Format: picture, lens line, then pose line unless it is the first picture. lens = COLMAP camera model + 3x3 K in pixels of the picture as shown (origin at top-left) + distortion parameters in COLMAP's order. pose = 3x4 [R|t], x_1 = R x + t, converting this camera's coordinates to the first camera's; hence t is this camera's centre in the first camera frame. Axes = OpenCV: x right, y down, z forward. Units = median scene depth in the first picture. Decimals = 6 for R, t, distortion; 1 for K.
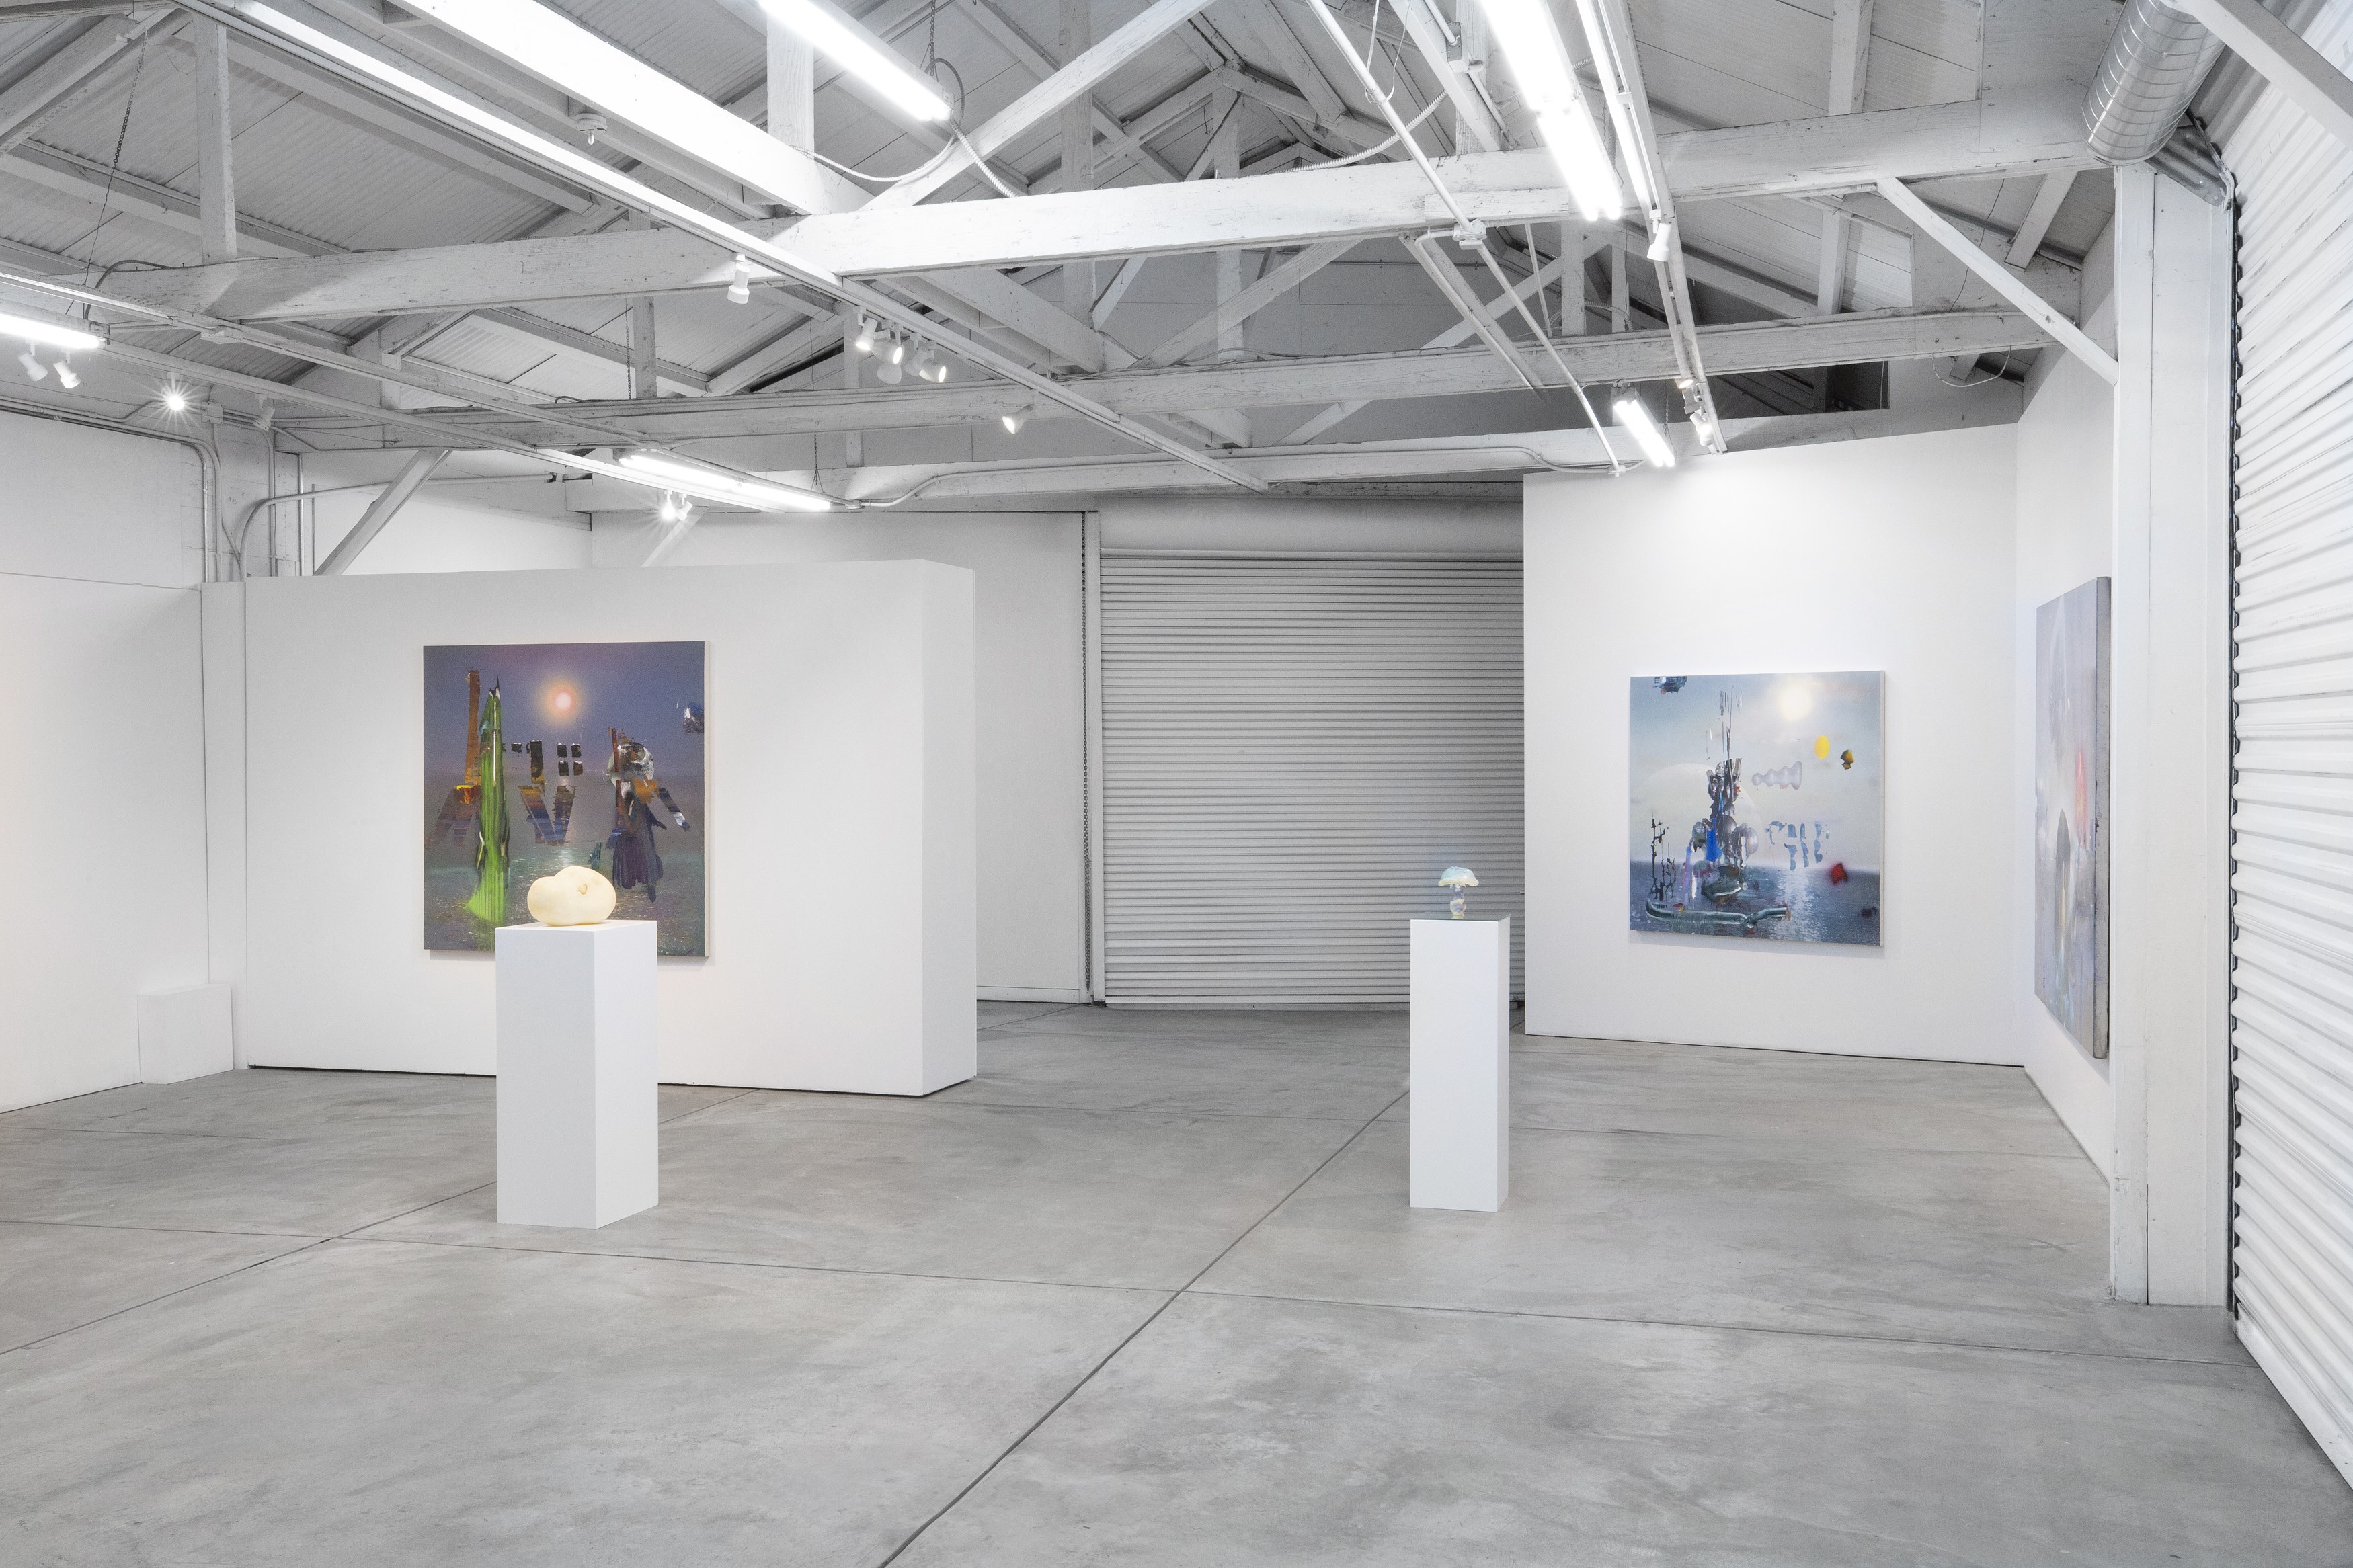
lens RADIAL K [[2209.6, 0, 1176.5], [0, 2209.6, 784.0], [0, 0, 1]] dist [0.037275, -0.003790]
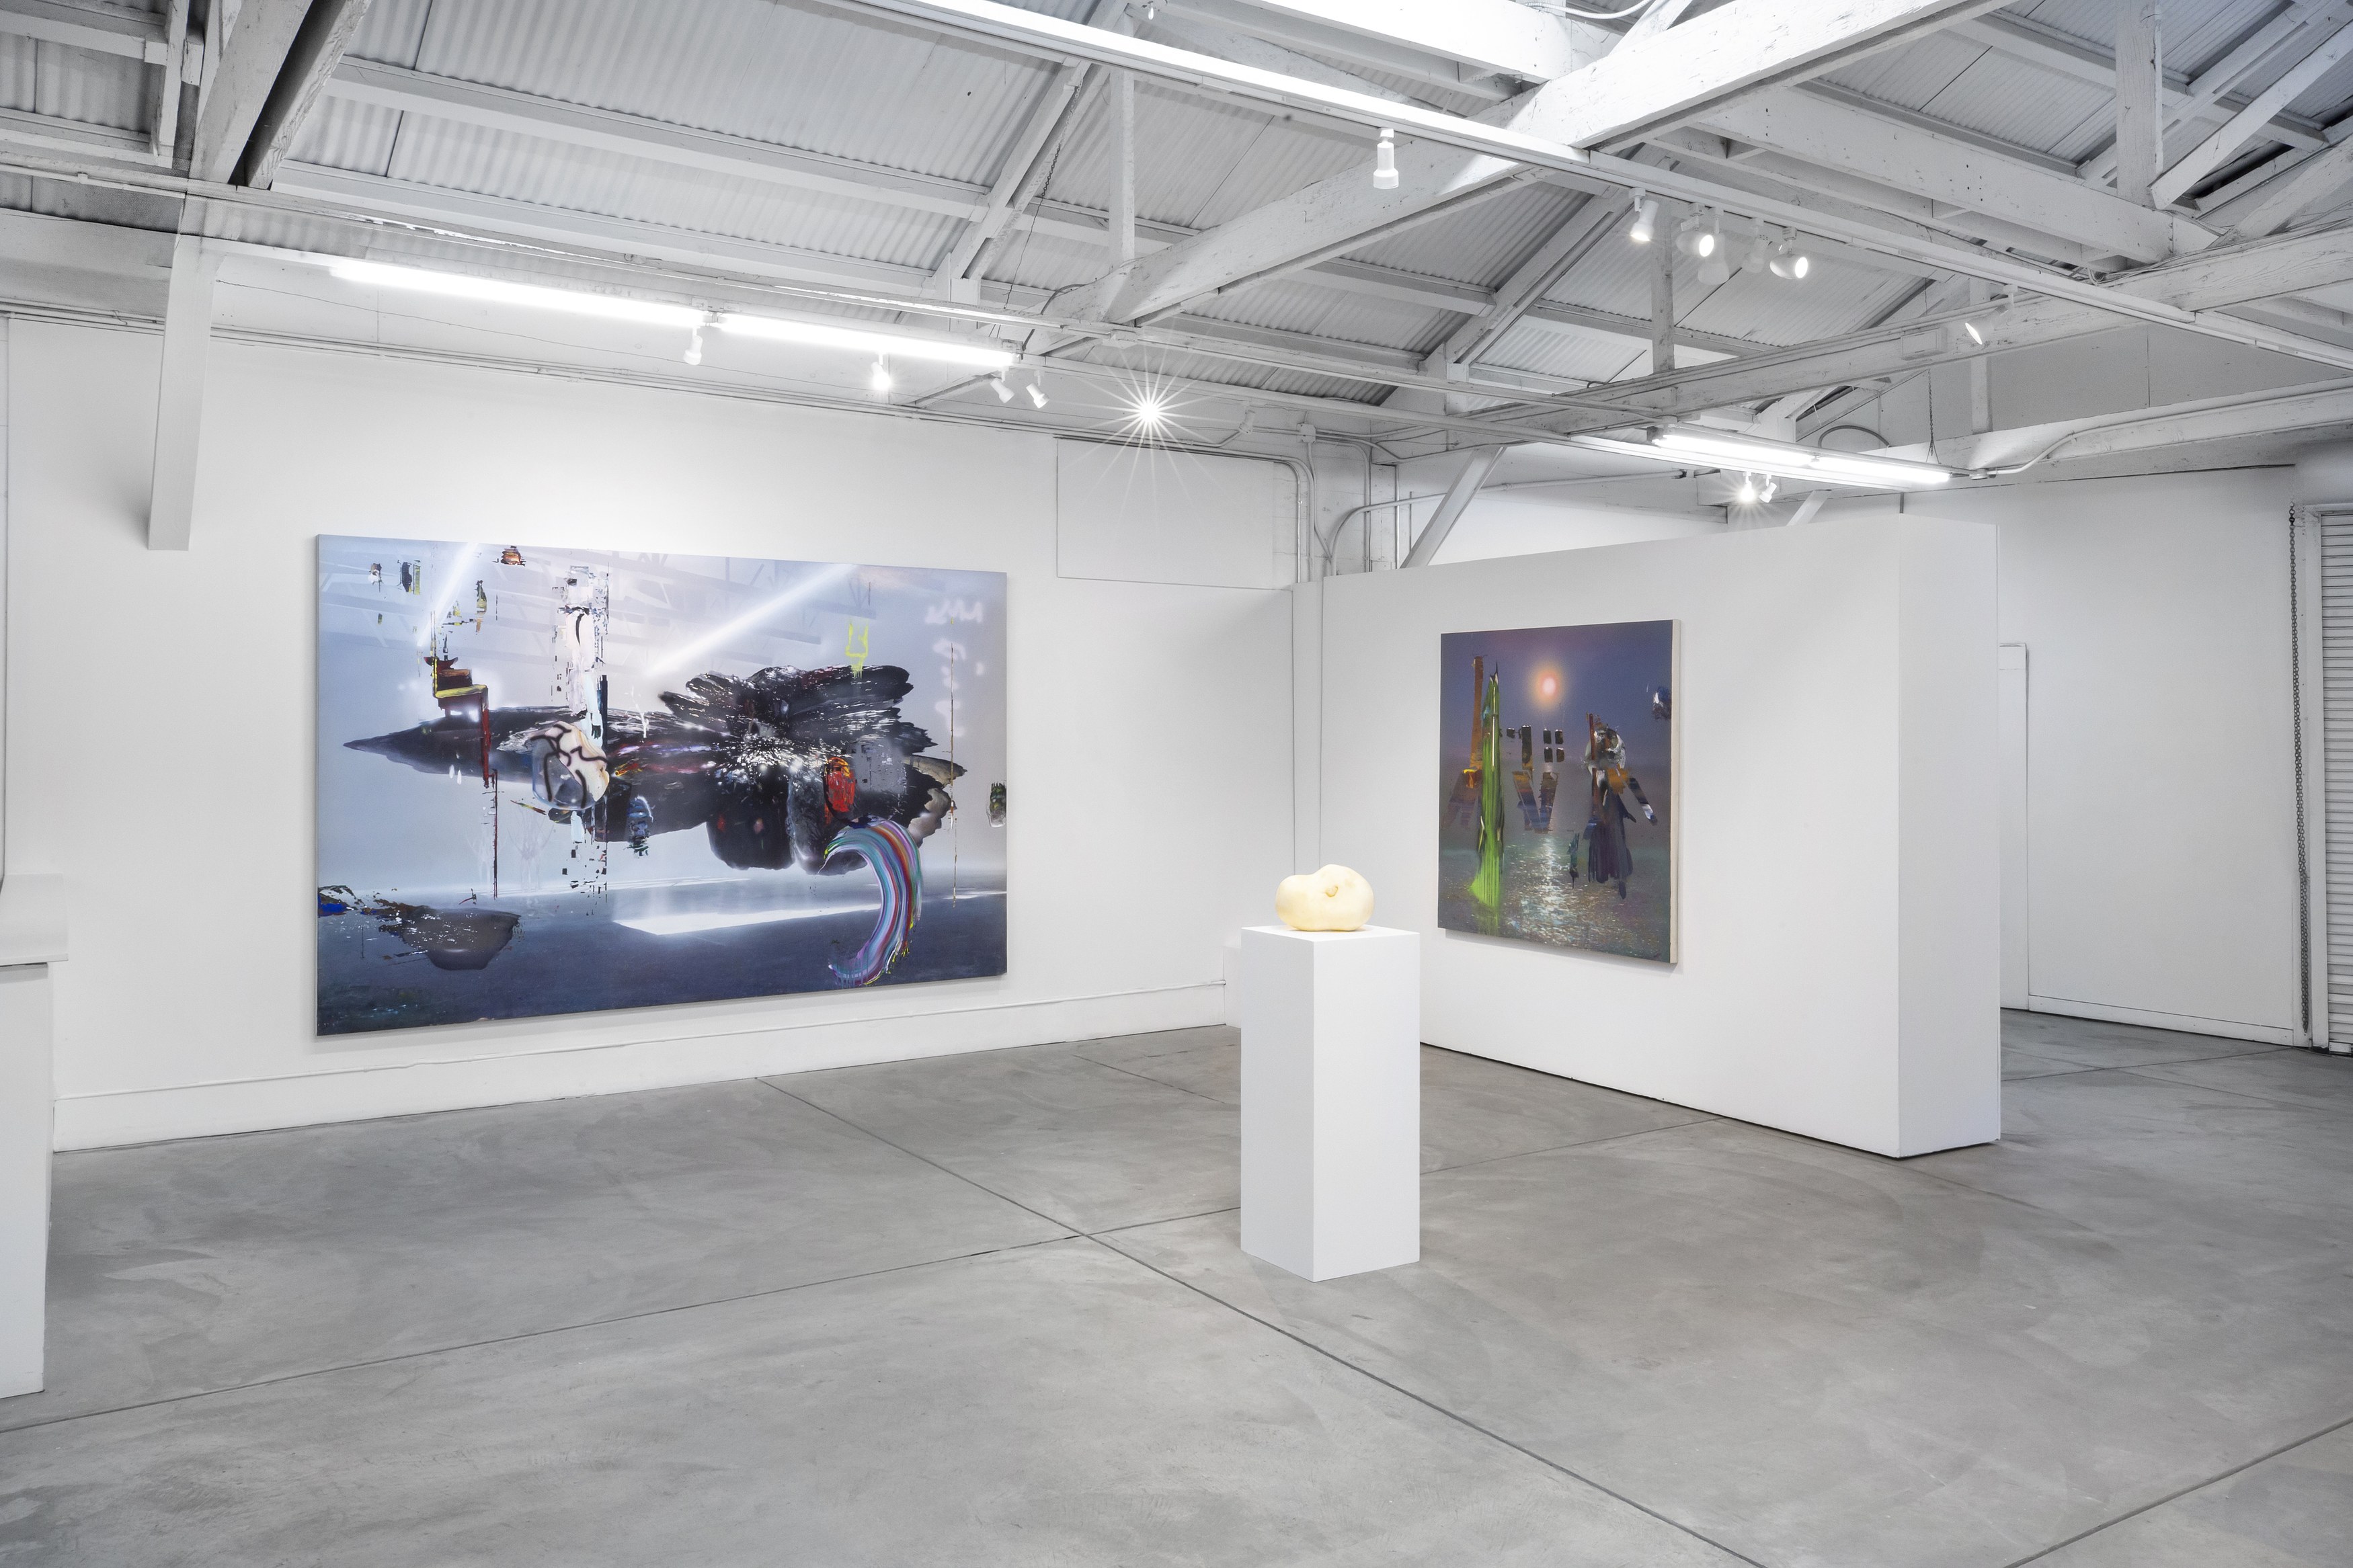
lens RADIAL K [[1770.0, 0, 1179.1], [0, 1770.0, 697.0], [0, 0, 1]] dist [0.003752, 0.007933]
pose [[0.758559, -0.000966, -0.651604, 0.106615], [-0.022810, 0.999347, -0.028036, -0.006743], [0.651205, 0.036130, 0.758041, 0.293986]]
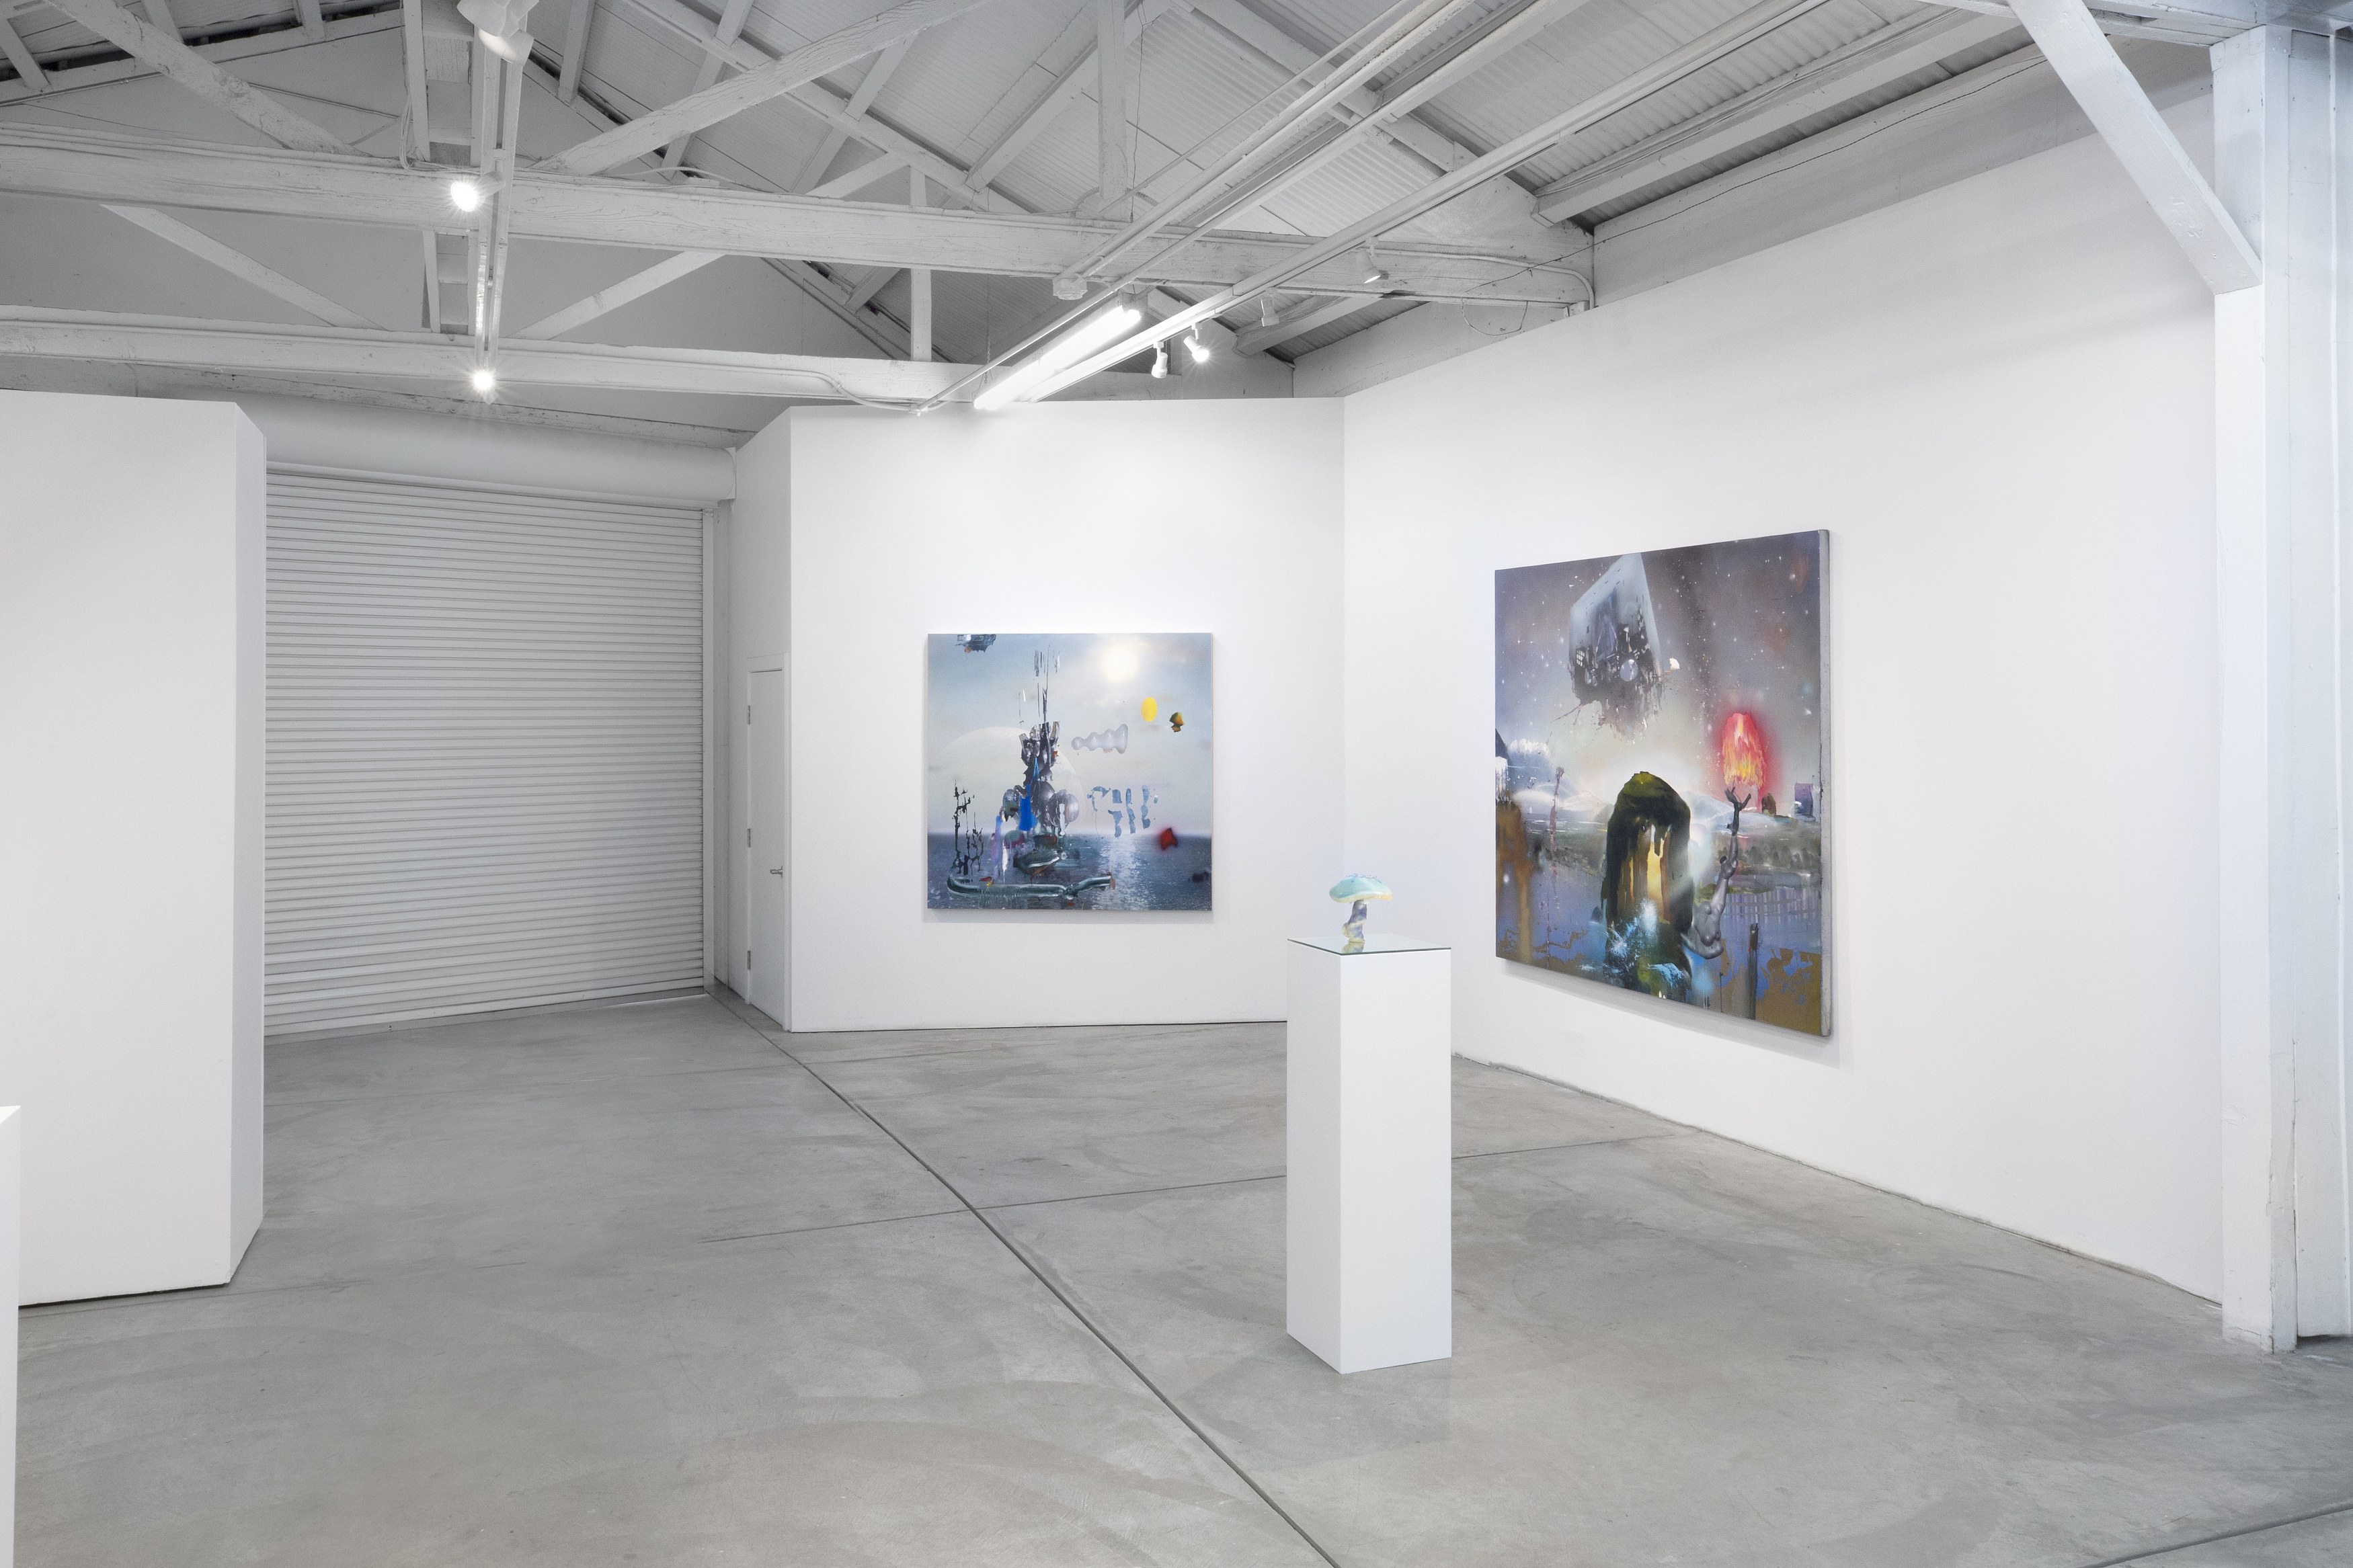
lens RADIAL K [[1767.5, 0, 1191.5], [0, 1767.5, 673.2], [0, 0, 1]] dist [0.004658, 0.006849]
pose [[0.787104, 0.012803, 0.616688, -0.194652], [0.011234, 0.999321, -0.035085, -0.005704], [-0.616718, 0.034543, 0.786426, 0.420771]]
